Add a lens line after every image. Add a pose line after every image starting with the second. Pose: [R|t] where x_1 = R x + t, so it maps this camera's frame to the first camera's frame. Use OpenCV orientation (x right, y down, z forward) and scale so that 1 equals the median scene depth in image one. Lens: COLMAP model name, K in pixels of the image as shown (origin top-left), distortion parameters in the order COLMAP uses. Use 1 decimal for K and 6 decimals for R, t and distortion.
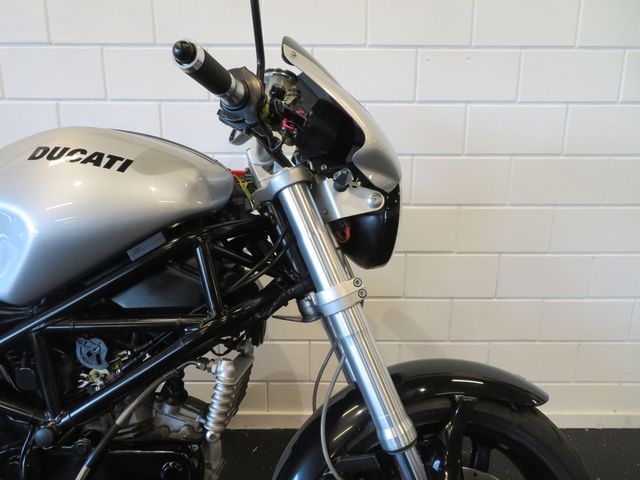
lens RADIAL K [[461.4, 0, 320.0], [0, 461.4, 240.0], [0, 0, 1]] dist [0.041516, -0.005578]
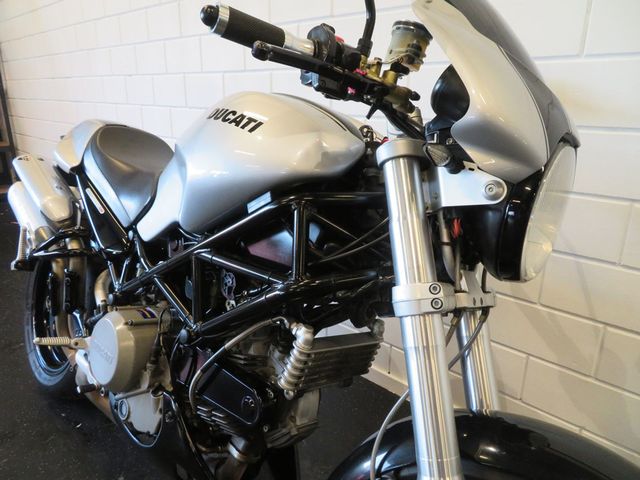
lens RADIAL K [[461.4, 0, 320.0], [0, 461.4, 240.0], [0, 0, 1]] dist [0.041516, -0.005578]
pose [[0.741977, 0.204688, -0.638414, 0.419940], [-0.165010, 0.978715, 0.122018, -0.053480], [0.649801, 0.014810, 0.759960, 0.252347]]
